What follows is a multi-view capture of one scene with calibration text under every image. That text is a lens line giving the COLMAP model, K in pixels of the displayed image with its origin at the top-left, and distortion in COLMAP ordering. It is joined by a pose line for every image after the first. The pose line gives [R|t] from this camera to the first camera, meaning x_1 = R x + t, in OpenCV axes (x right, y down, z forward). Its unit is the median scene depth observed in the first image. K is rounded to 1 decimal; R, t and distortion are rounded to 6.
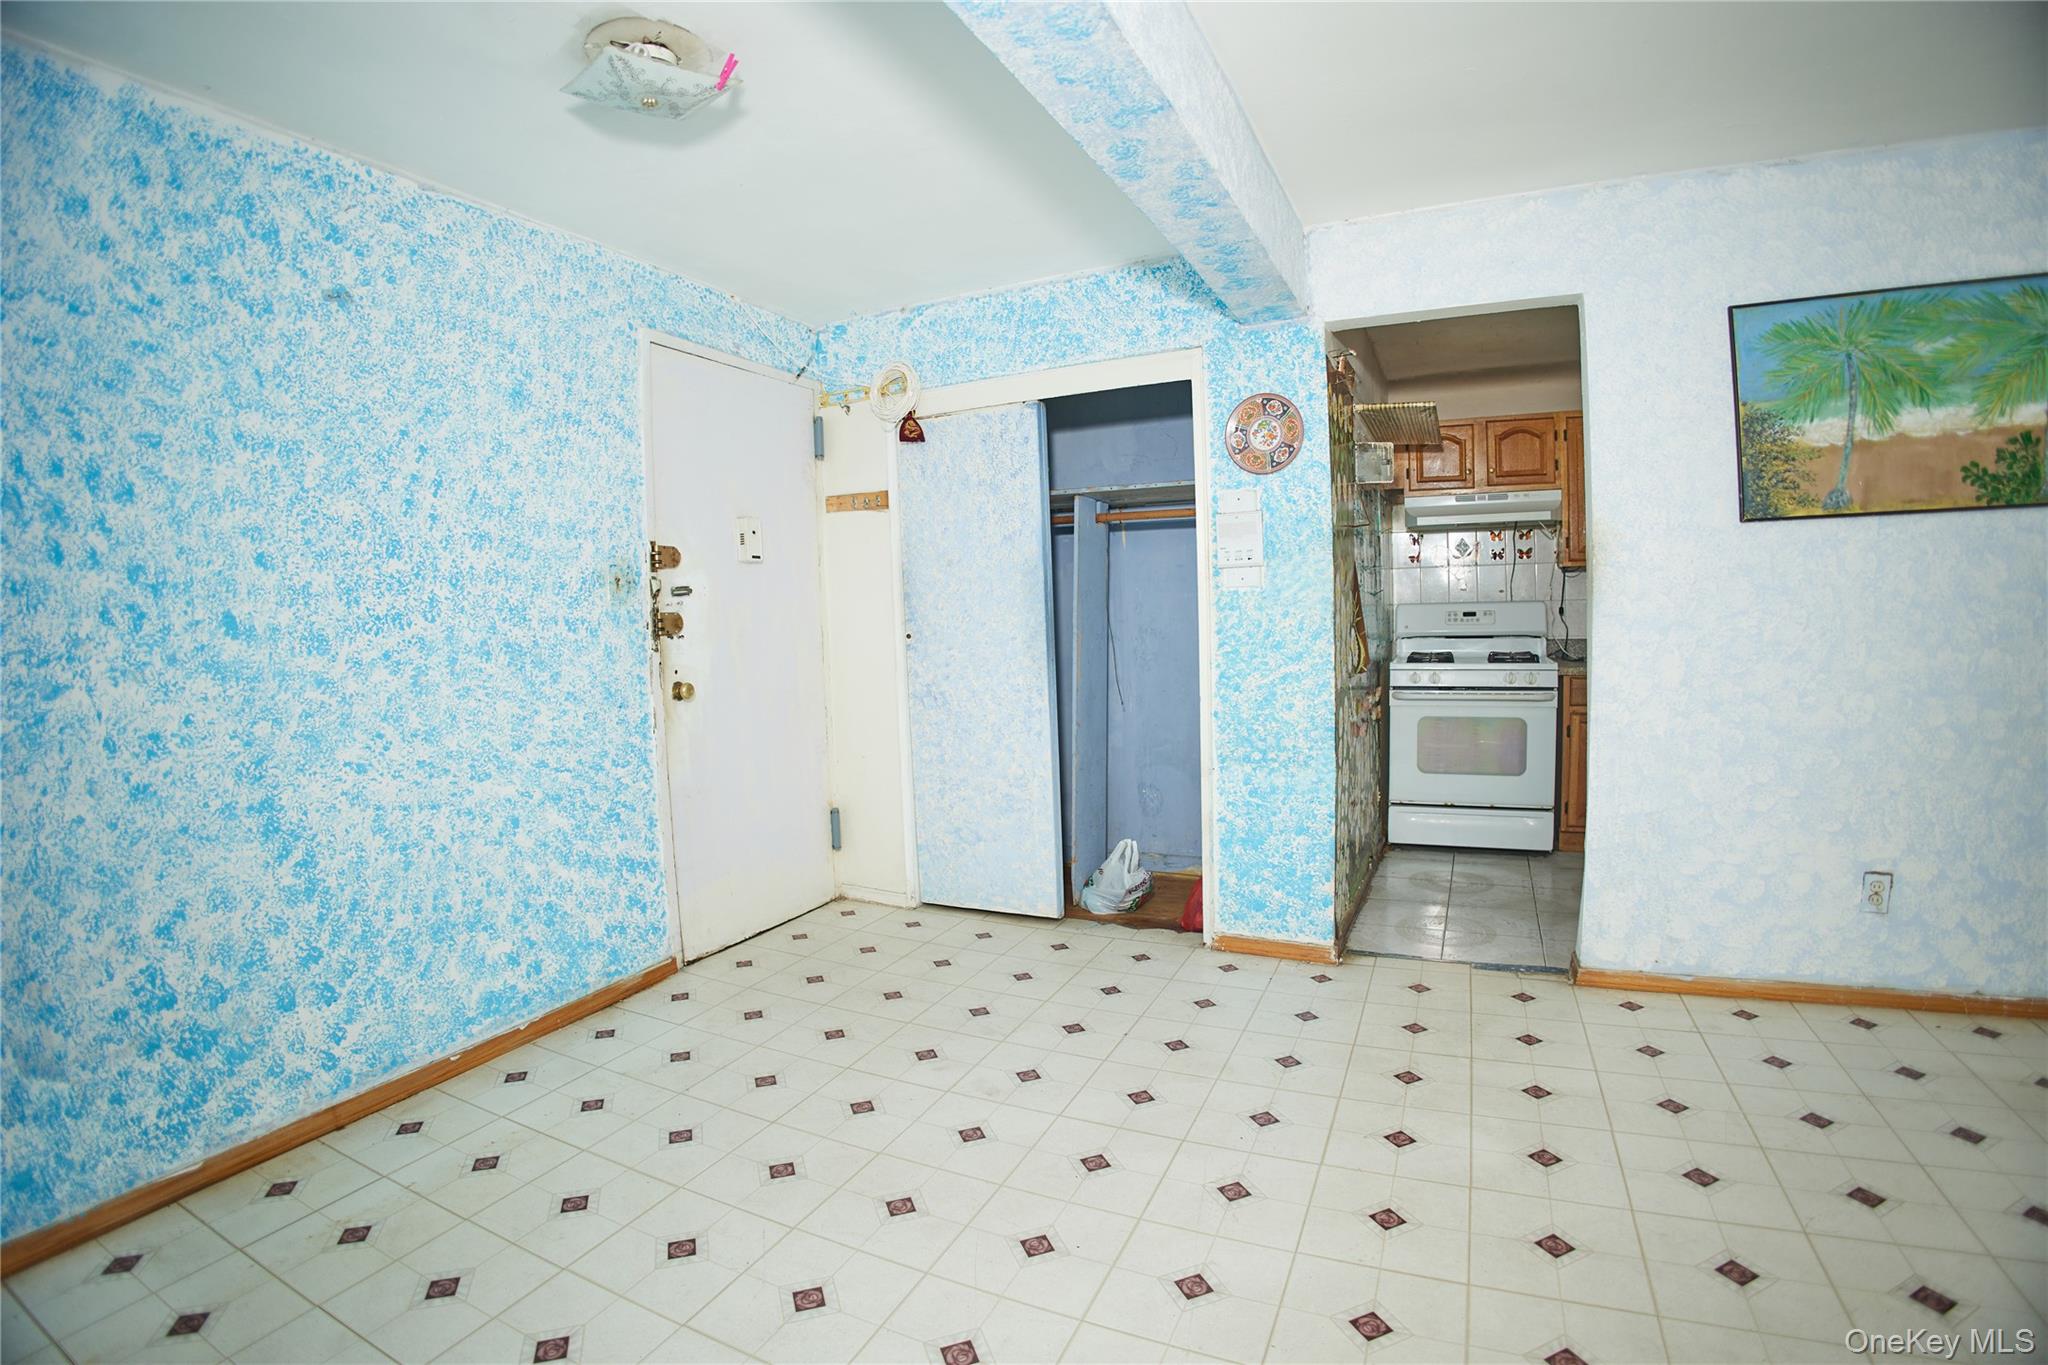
lens RADIAL K [[1051.3, 0, 992.2], [0, 1051.3, 684.9], [0, 0, 1]] dist [-0.114044, 0.026895]
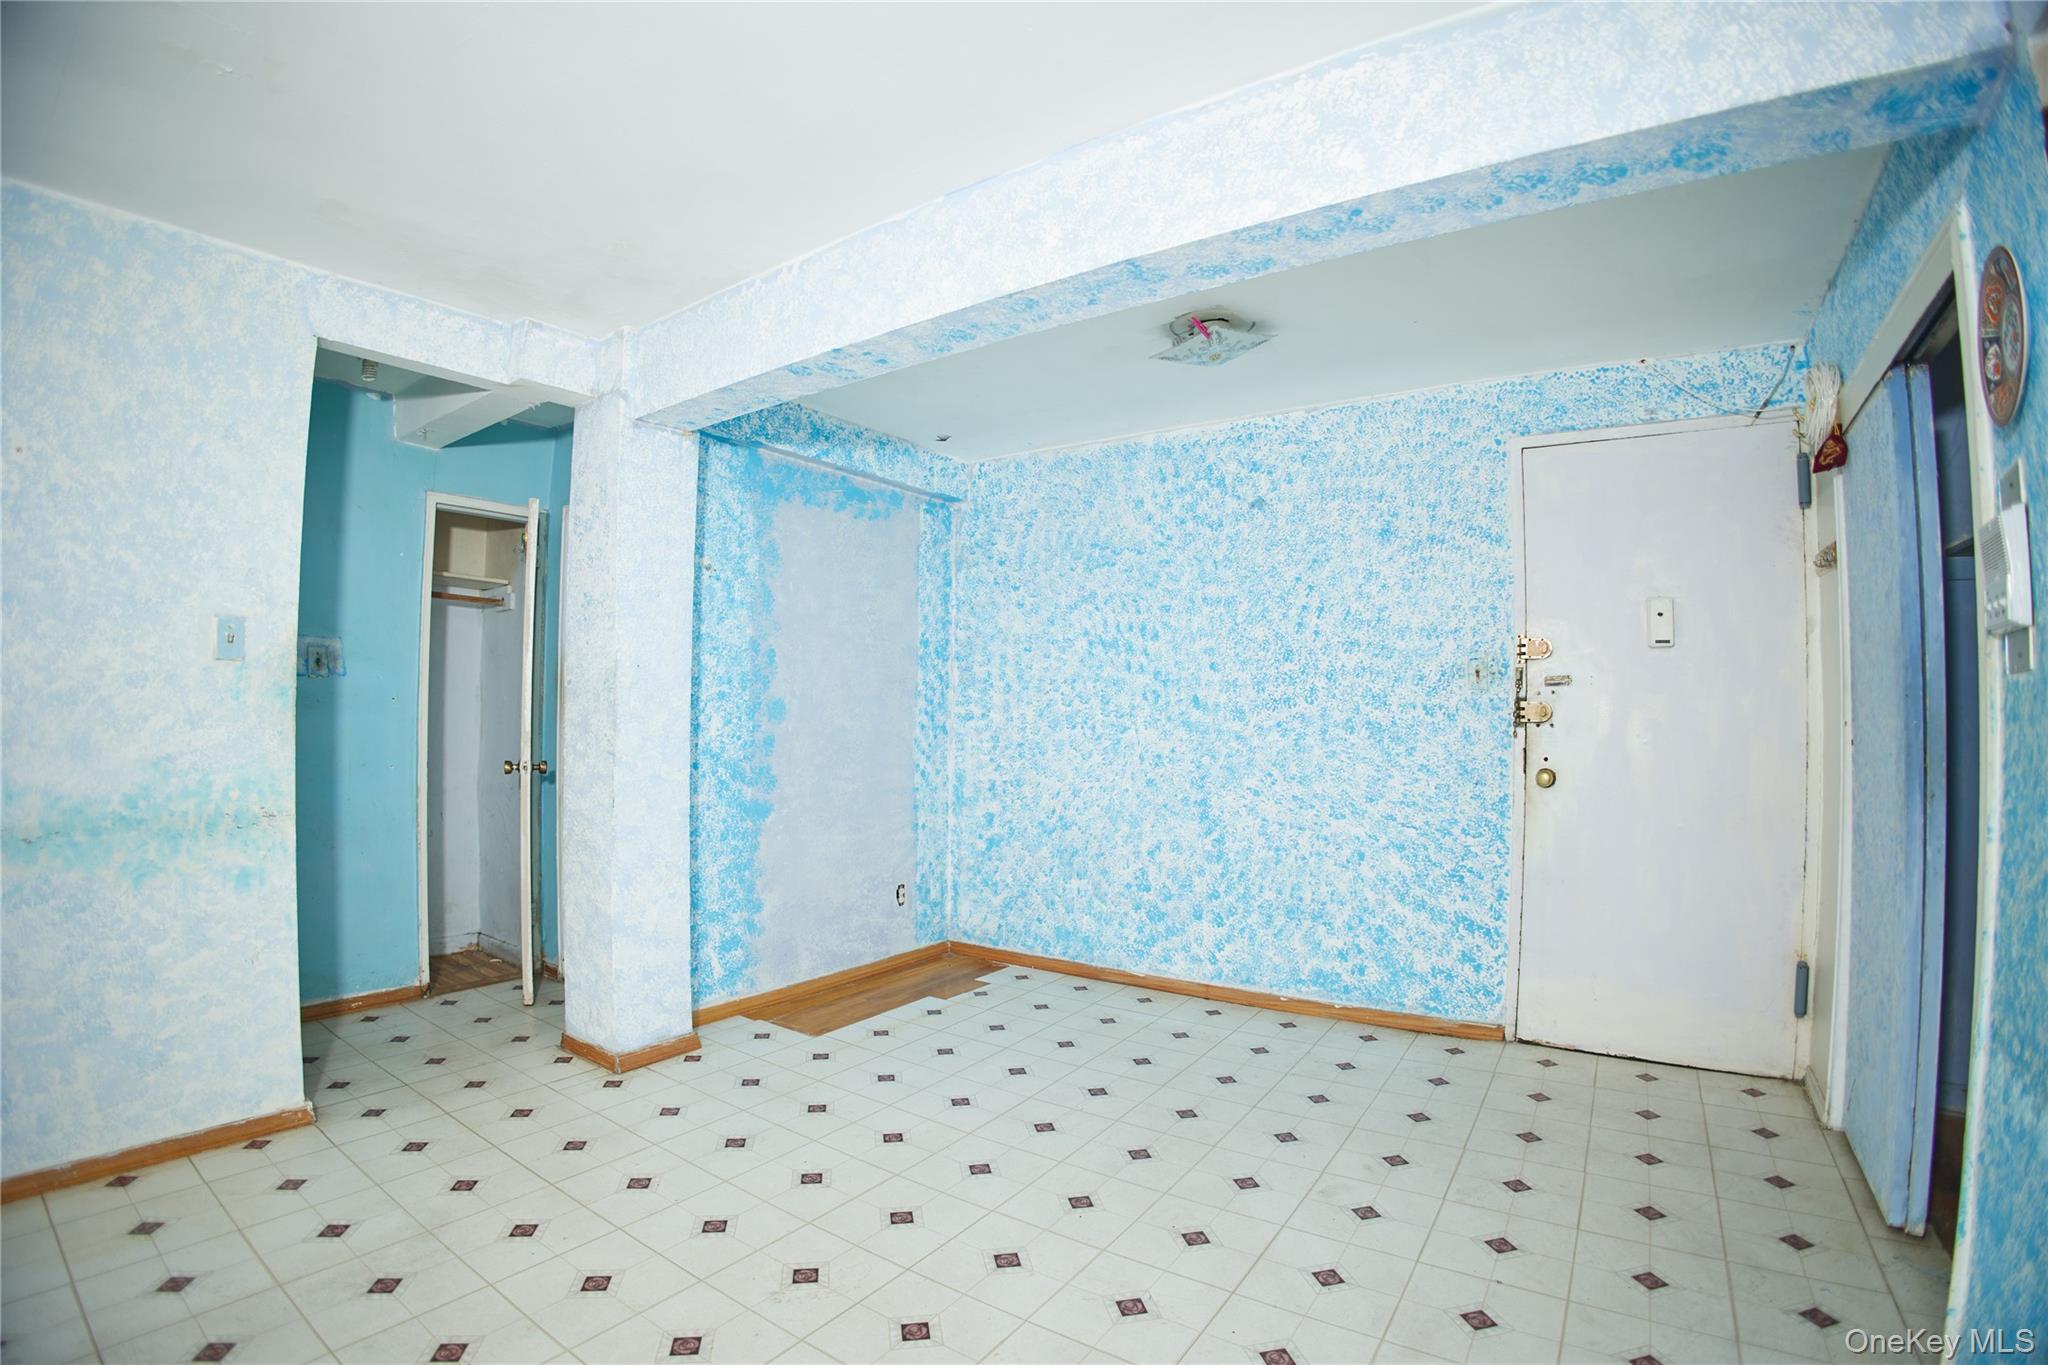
lens RADIAL K [[1051.3, 0, 1010.0], [0, 1051.3, 696.8], [0, 0, 1]] dist [-0.114044, 0.026895]
pose [[-0.200555, 0.019895, -0.979480, 0.993485], [-0.064983, 0.997322, 0.033563, -0.092460], [0.977525, 0.070380, -0.198725, 0.855147]]
